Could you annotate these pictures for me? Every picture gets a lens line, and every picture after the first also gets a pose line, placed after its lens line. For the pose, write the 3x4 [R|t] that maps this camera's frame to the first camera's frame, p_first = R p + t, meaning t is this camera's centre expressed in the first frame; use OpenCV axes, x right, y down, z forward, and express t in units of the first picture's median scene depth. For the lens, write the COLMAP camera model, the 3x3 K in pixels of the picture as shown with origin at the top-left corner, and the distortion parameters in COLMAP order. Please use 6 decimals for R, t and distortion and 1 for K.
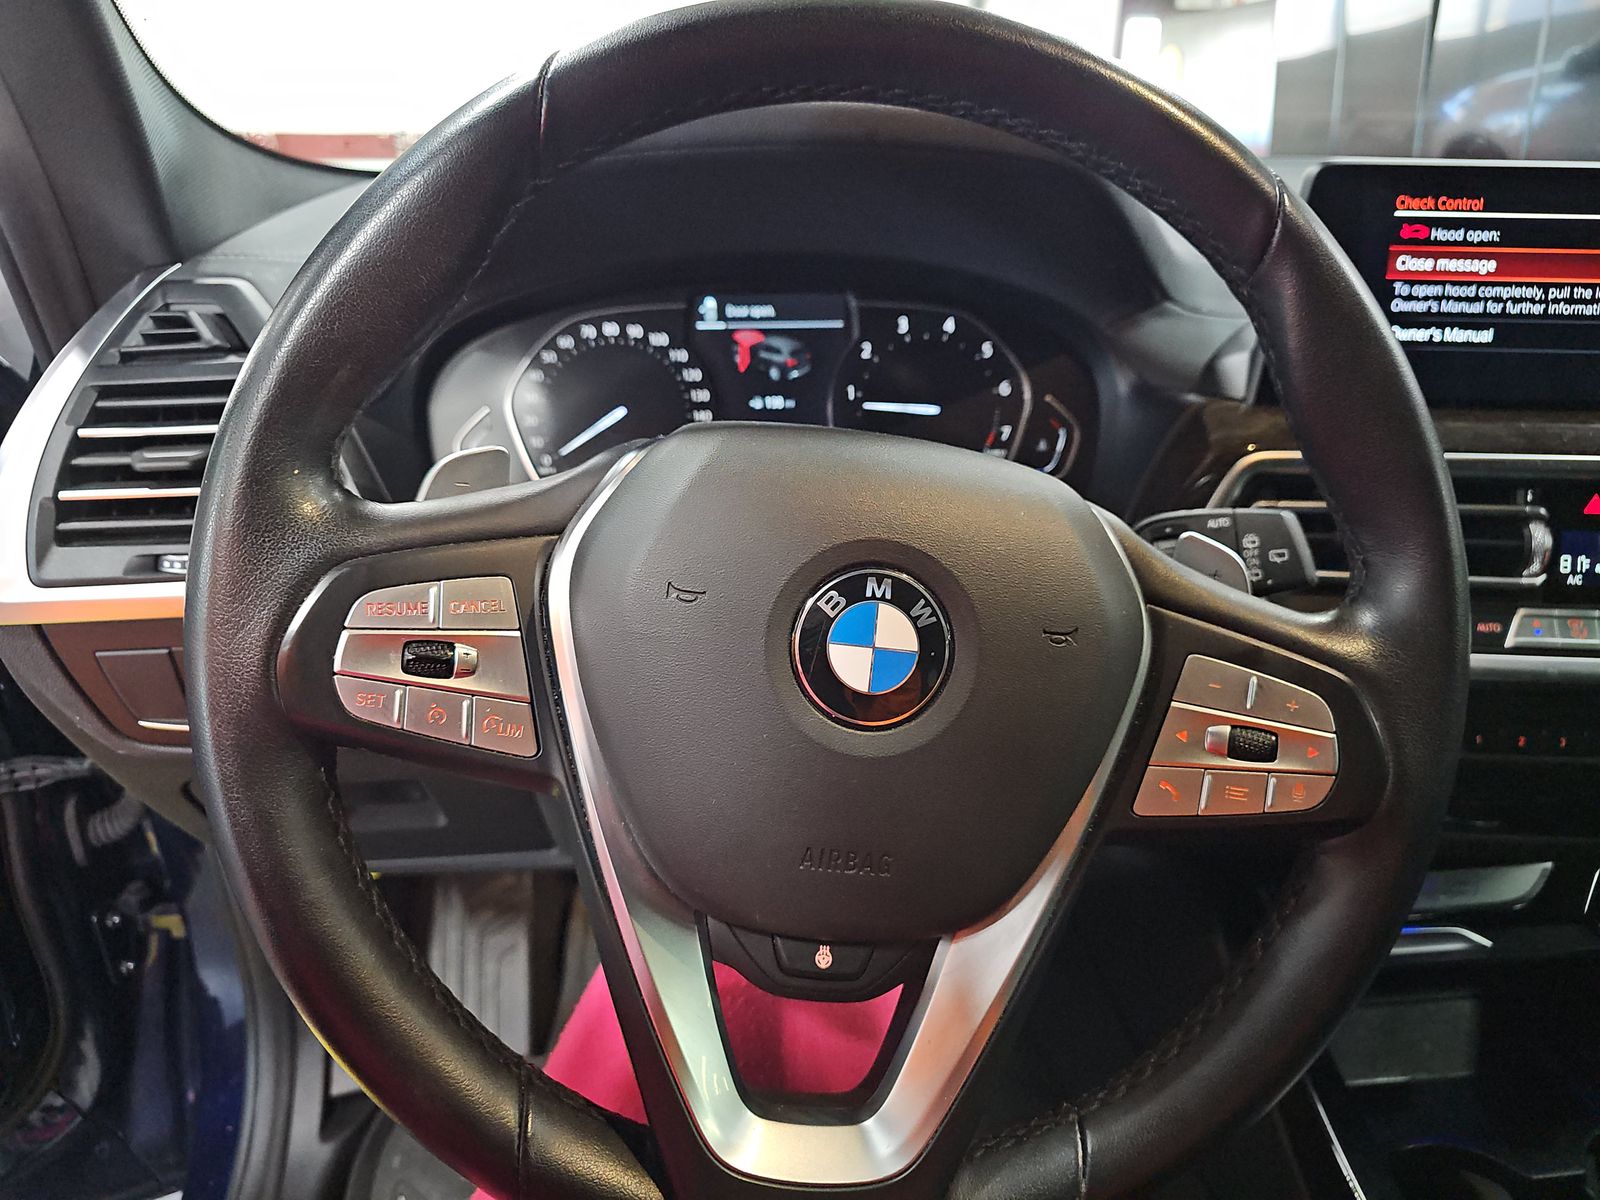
lens RADIAL K [[1051.0, 0, 797.2], [0, 1051.0, 571.2], [0, 0, 1]] dist [0.000044, -0.000740]
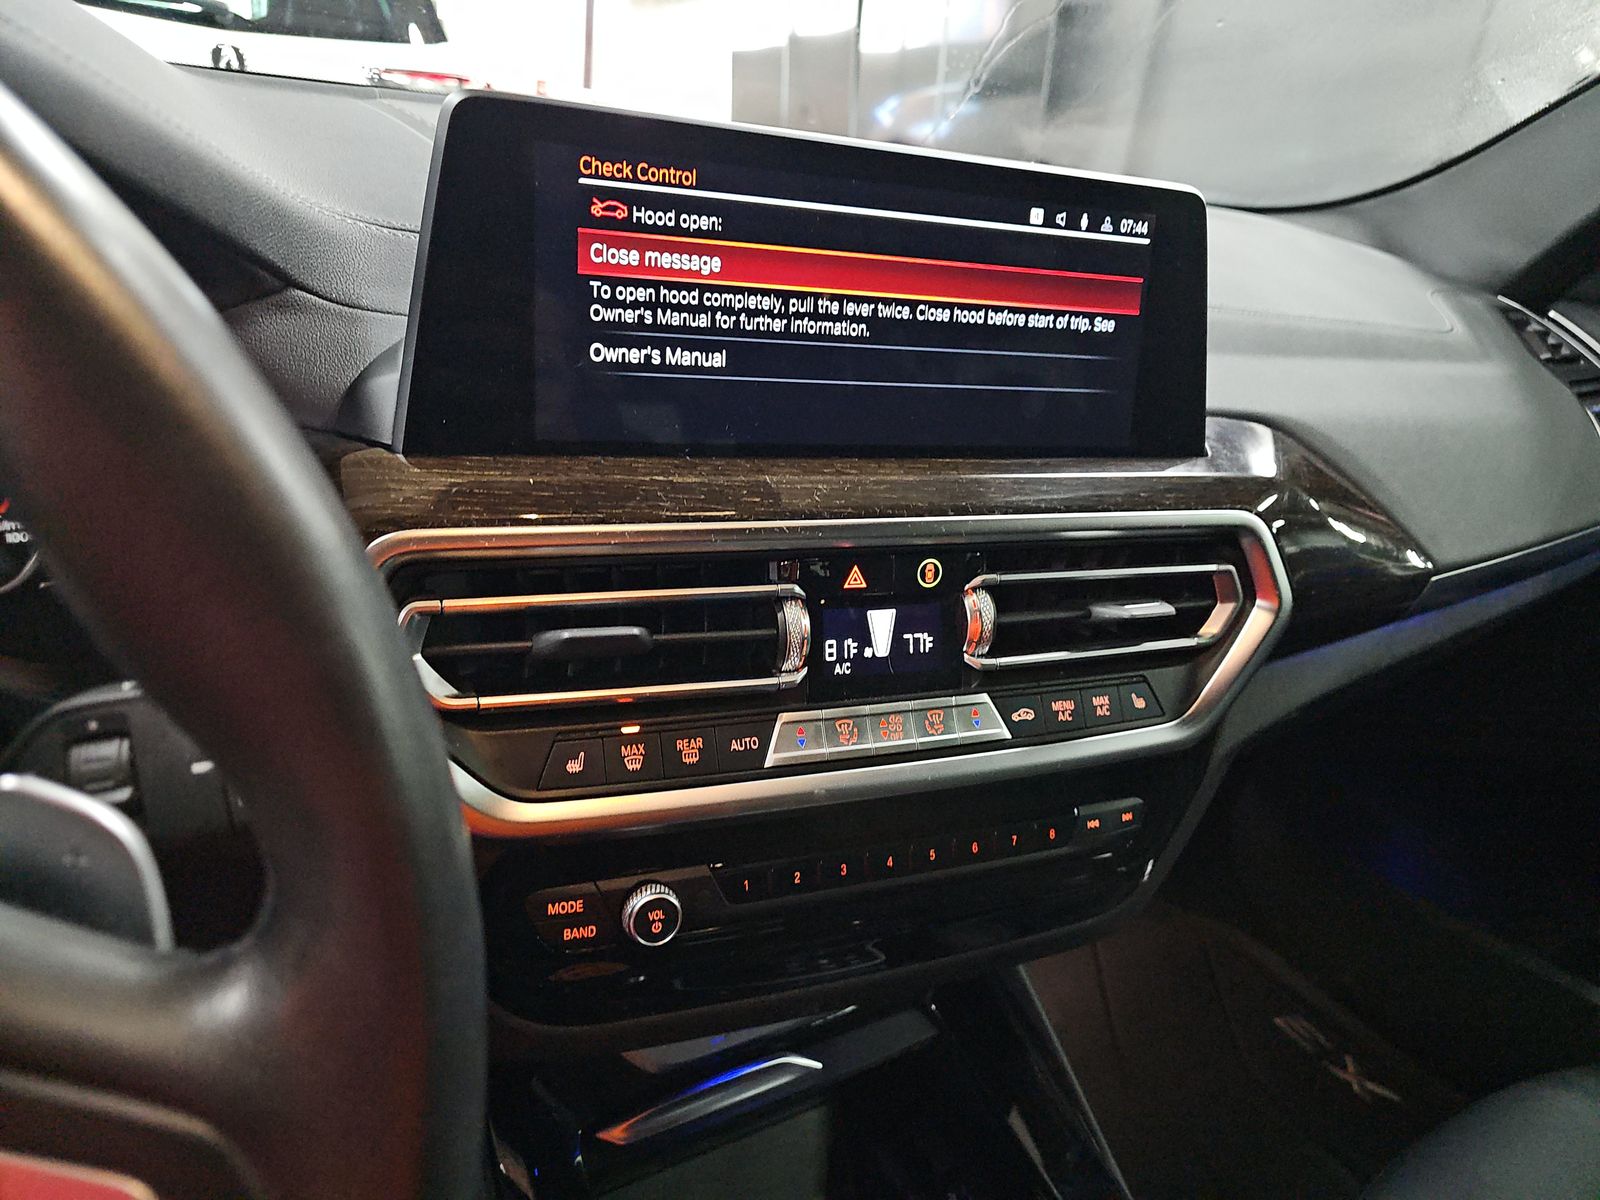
lens RADIAL K [[1051.0, 0, 797.2], [0, 1051.0, 571.2], [0, 0, 1]] dist [0.000044, -0.000740]
pose [[0.902207, -0.064369, 0.426472, 0.380381], [0.051592, 0.997807, 0.041460, -0.102026], [-0.428206, -0.015403, 0.903550, 0.301124]]
